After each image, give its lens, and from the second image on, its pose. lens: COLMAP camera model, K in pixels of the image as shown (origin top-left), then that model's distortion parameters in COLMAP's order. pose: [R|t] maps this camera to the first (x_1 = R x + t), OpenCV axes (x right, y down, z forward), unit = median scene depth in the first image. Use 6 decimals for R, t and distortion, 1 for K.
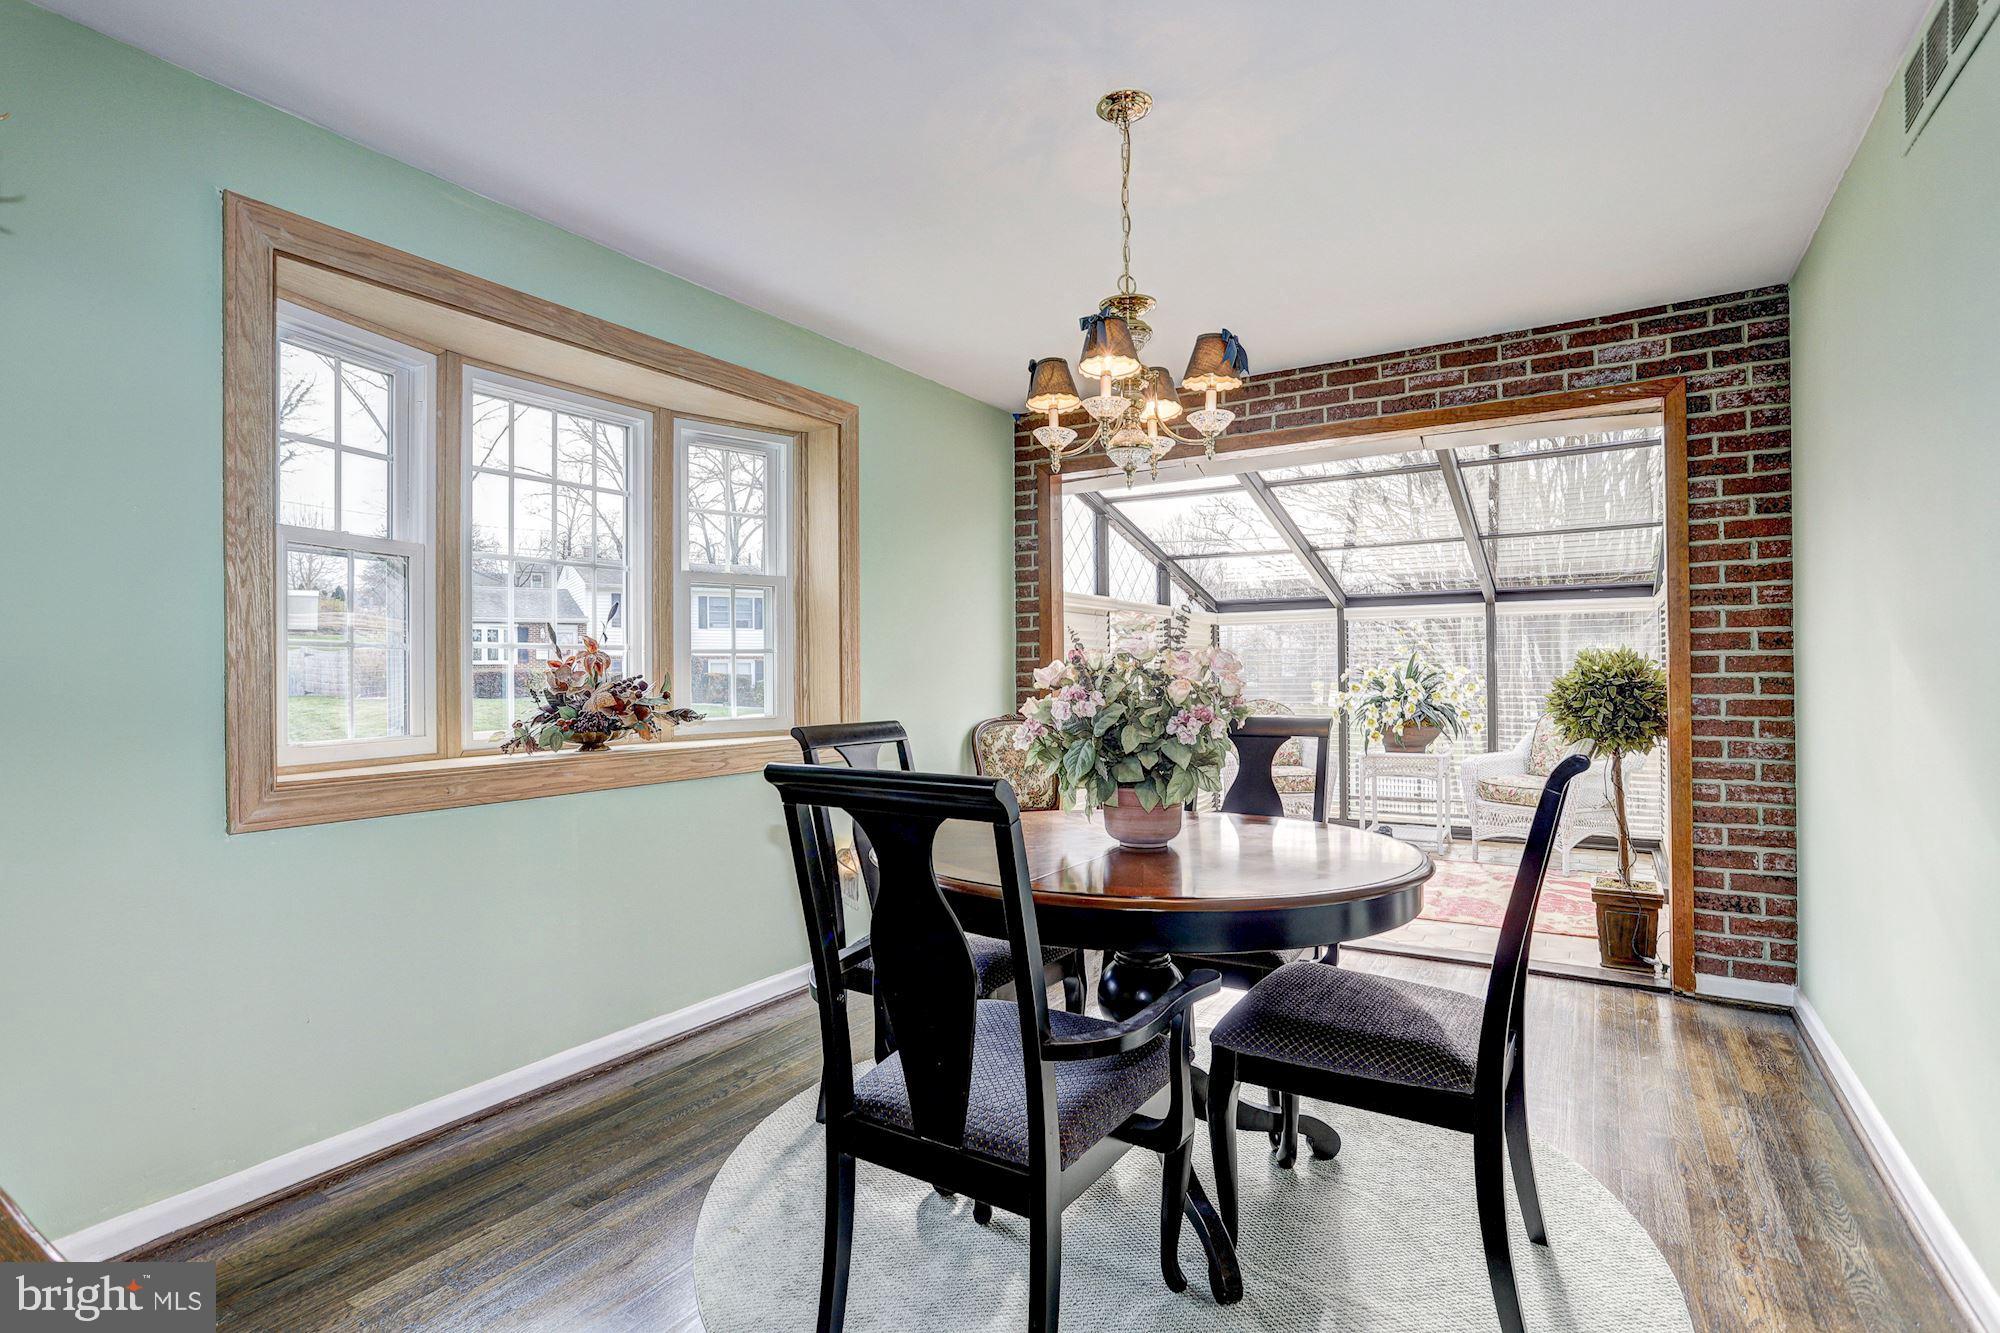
lens RADIAL K [[941.1, 0, 1001.5], [0, 941.1, 665.2], [0, 0, 1]] dist [-0.013873, -0.000335]
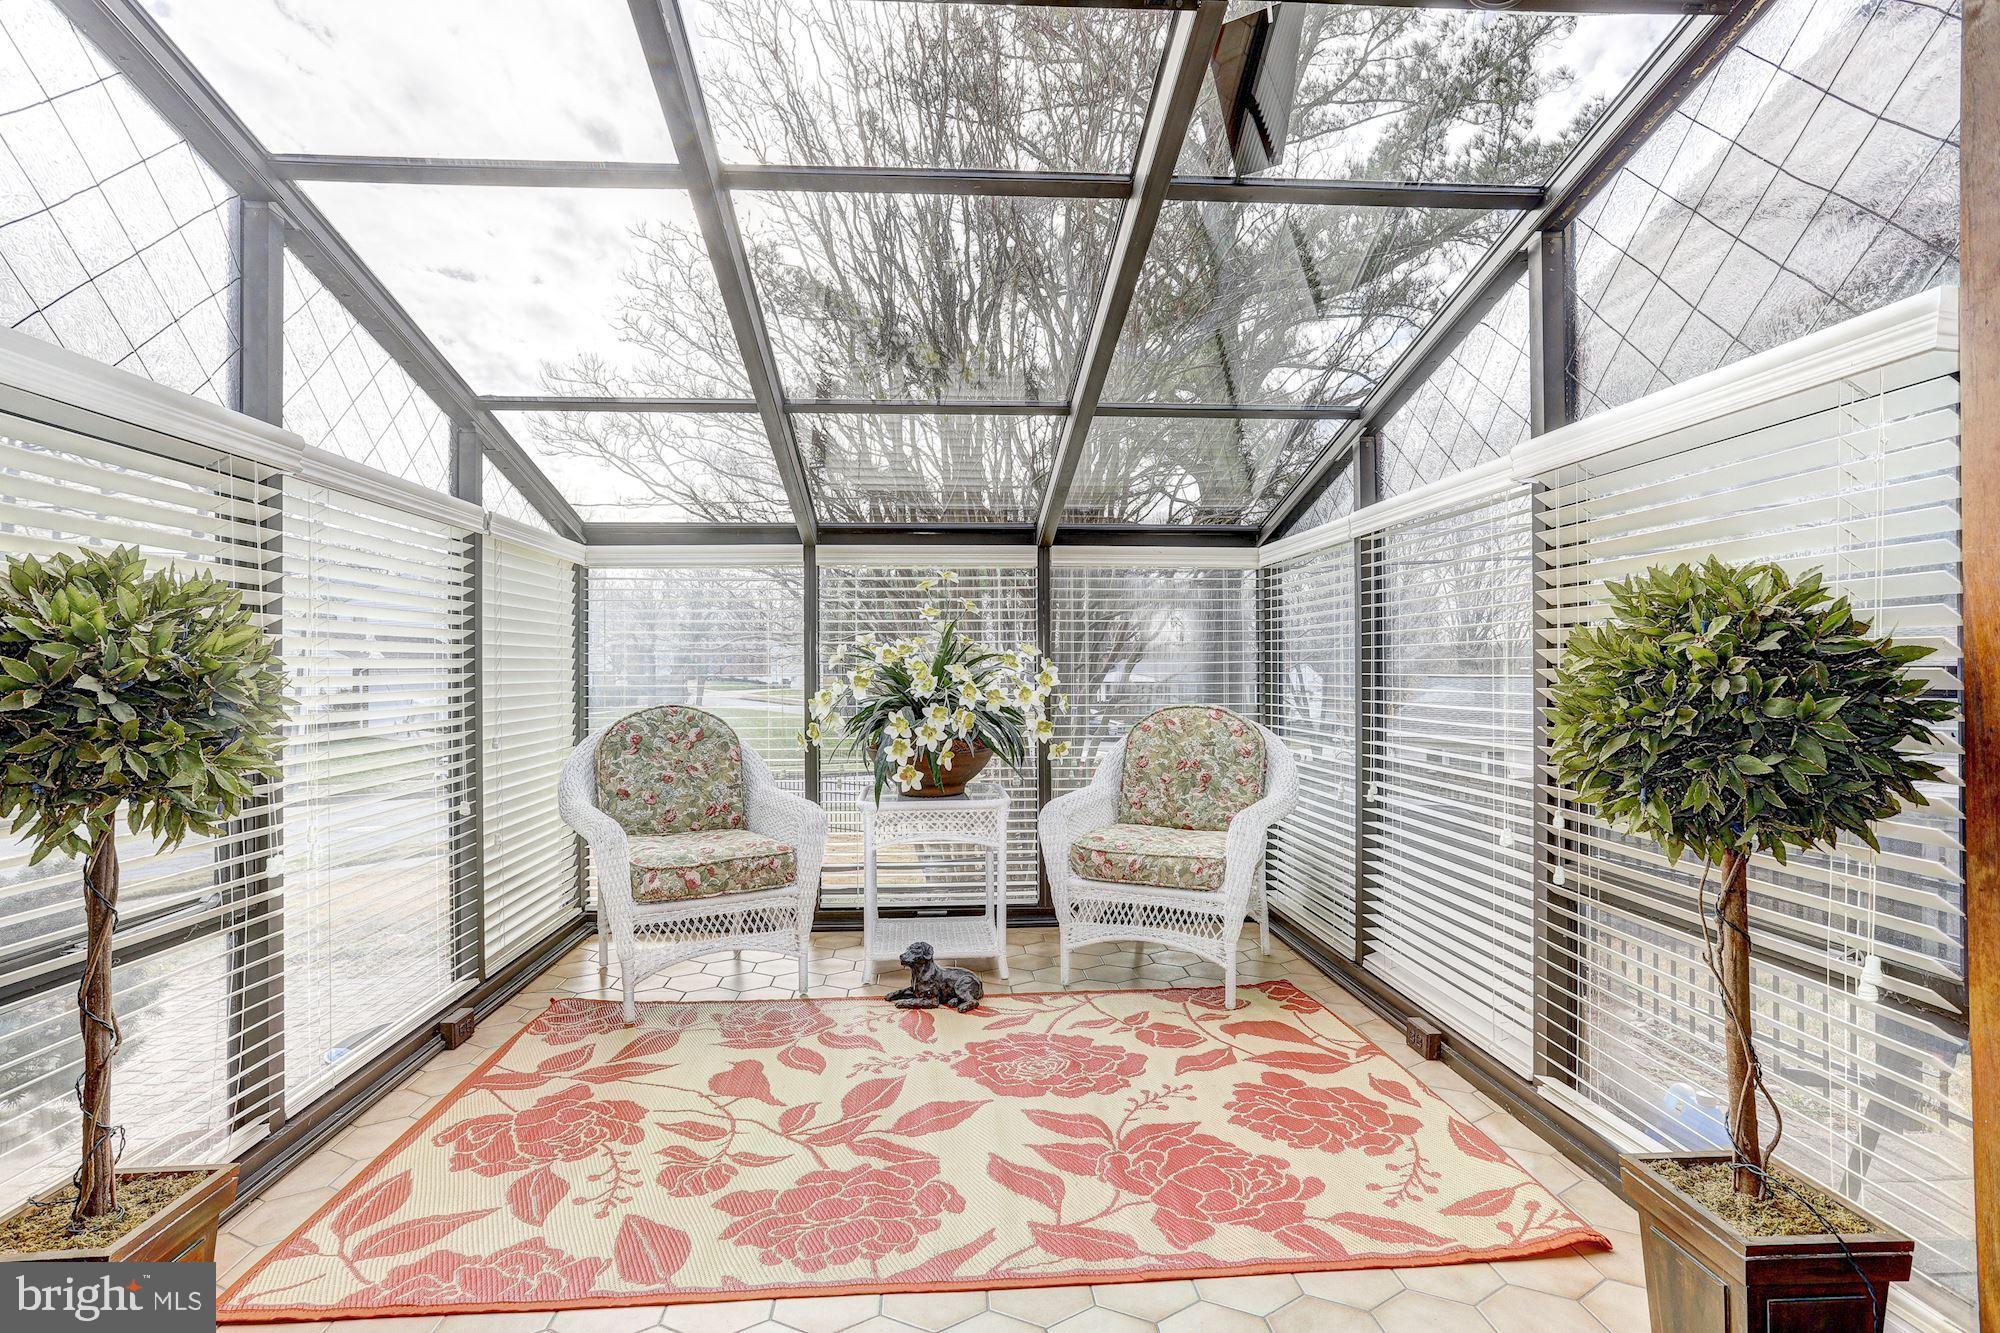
lens RADIAL K [[941.1, 0, 986.0], [0, 941.1, 669.1], [0, 0, 1]] dist [-0.013873, -0.000335]
pose [[0.803869, 0.007902, 0.594754, 0.117361], [-0.011758, 0.999927, 0.002608, 0.014897], [-0.594690, -0.009090, 0.803904, 0.533145]]
